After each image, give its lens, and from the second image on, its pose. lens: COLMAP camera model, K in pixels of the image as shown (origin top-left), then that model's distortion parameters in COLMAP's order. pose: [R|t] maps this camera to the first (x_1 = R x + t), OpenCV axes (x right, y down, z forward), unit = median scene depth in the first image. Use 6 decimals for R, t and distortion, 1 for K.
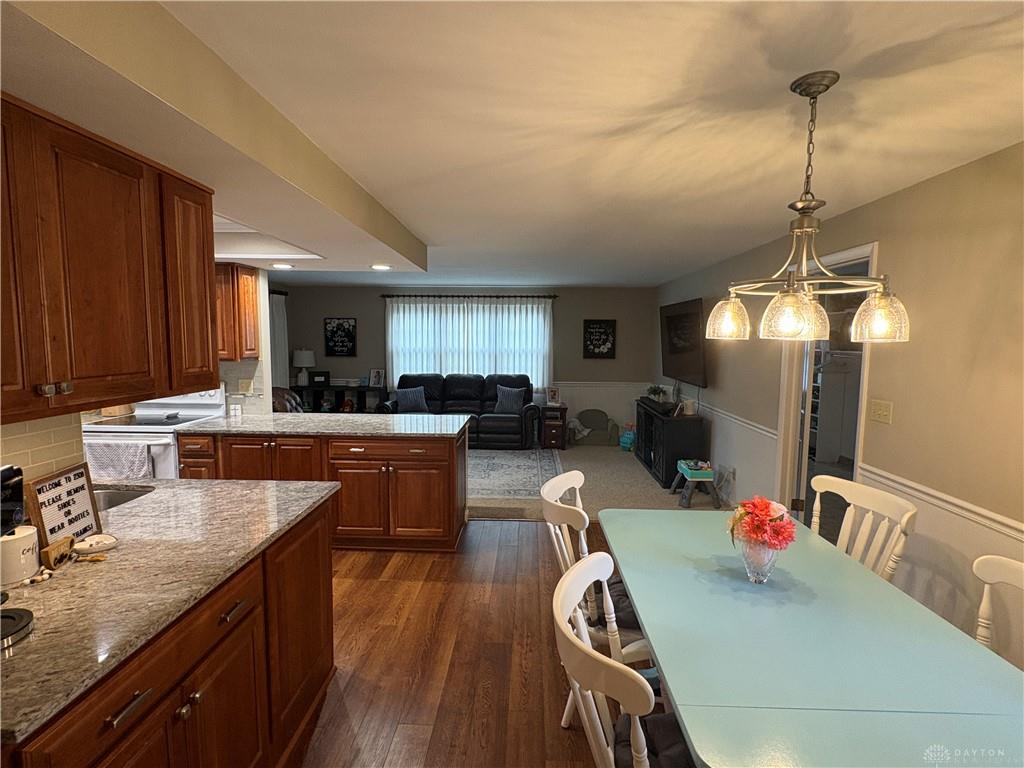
lens RADIAL K [[499.7, 0, 509.7], [0, 499.7, 382.7], [0, 0, 1]] dist [-0.001440, 0.000587]
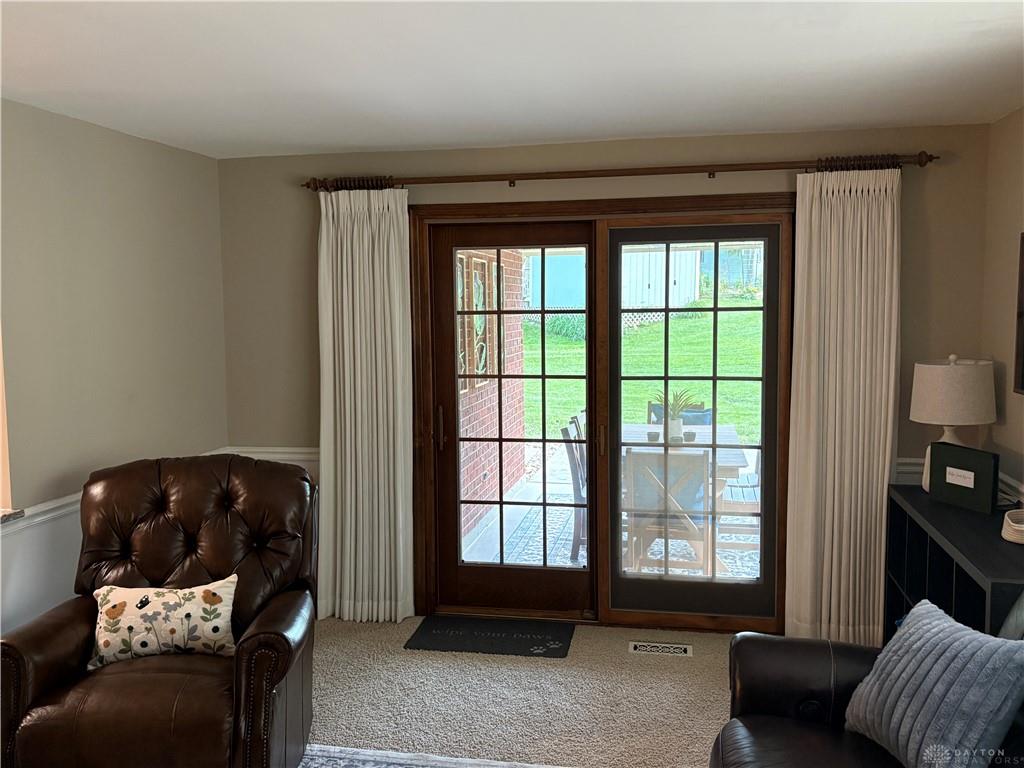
lens RADIAL K [[922.3, 0, 506.4], [0, 922.3, 384.8], [0, 0, 1]] dist [0.040751, -0.046459]
pose [[-0.144751, 0.084947, -0.985815, 0.238622], [-0.081083, 0.991939, 0.097380, -0.170460], [0.986140, 0.094029, -0.136696, 1.733669]]
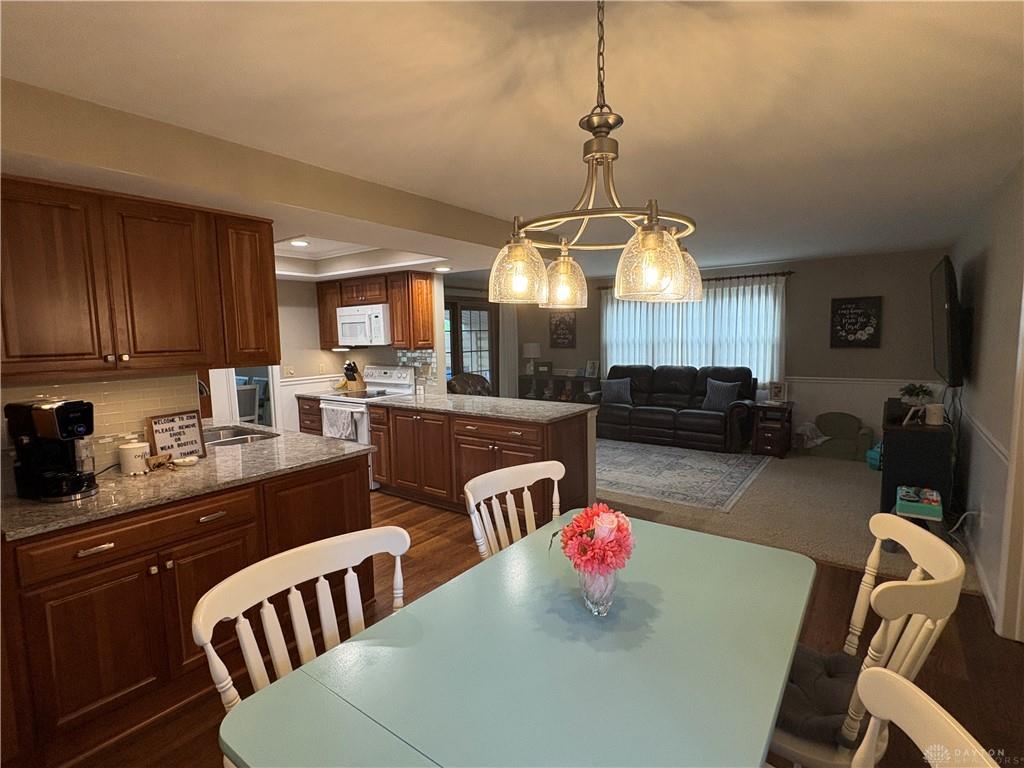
lens RADIAL K [[499.7, 0, 509.4], [0, 499.7, 381.8], [0, 0, 1]] dist [-0.001440, 0.000587]
pose [[0.822668, 0.029336, -0.567764, 0.373972], [-0.024622, 0.999569, 0.015970, 0.010905], [0.567988, 0.000842, 0.823036, 0.122338]]
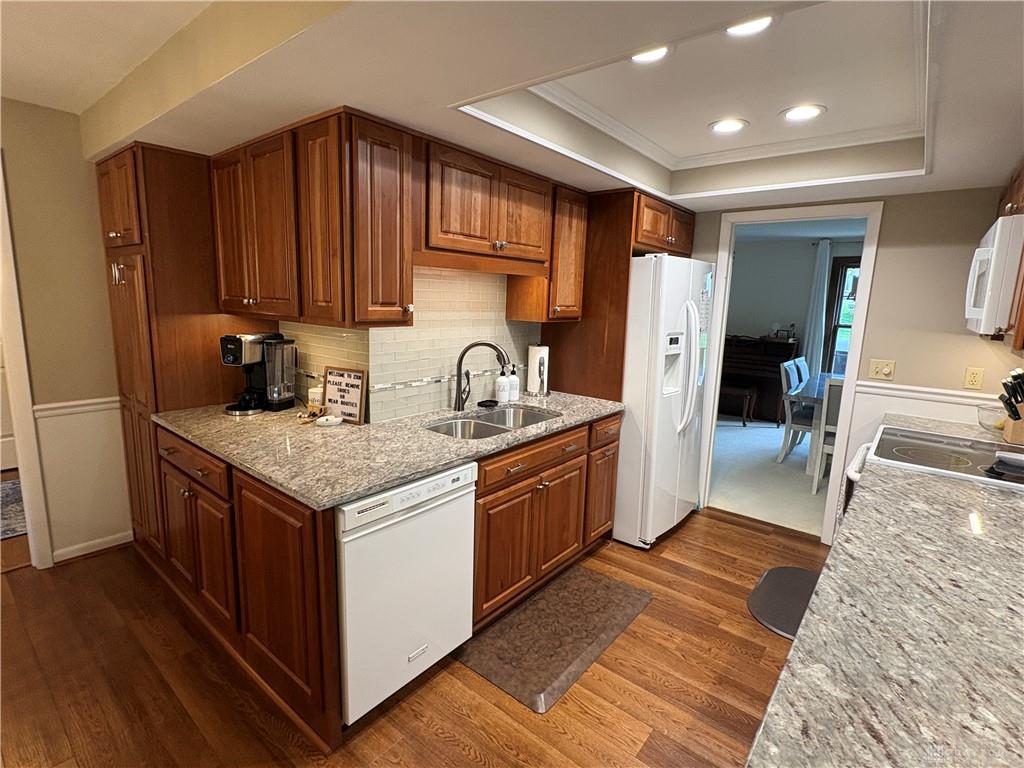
lens RADIAL K [[499.7, 0, 509.2], [0, 499.7, 380.5], [0, 0, 1]] dist [-0.001440, 0.000587]
pose [[-0.602926, 0.106377, -0.790673, -0.005322], [-0.109027, 0.970786, 0.213748, -0.066617], [0.790312, 0.215079, -0.573714, 0.945822]]
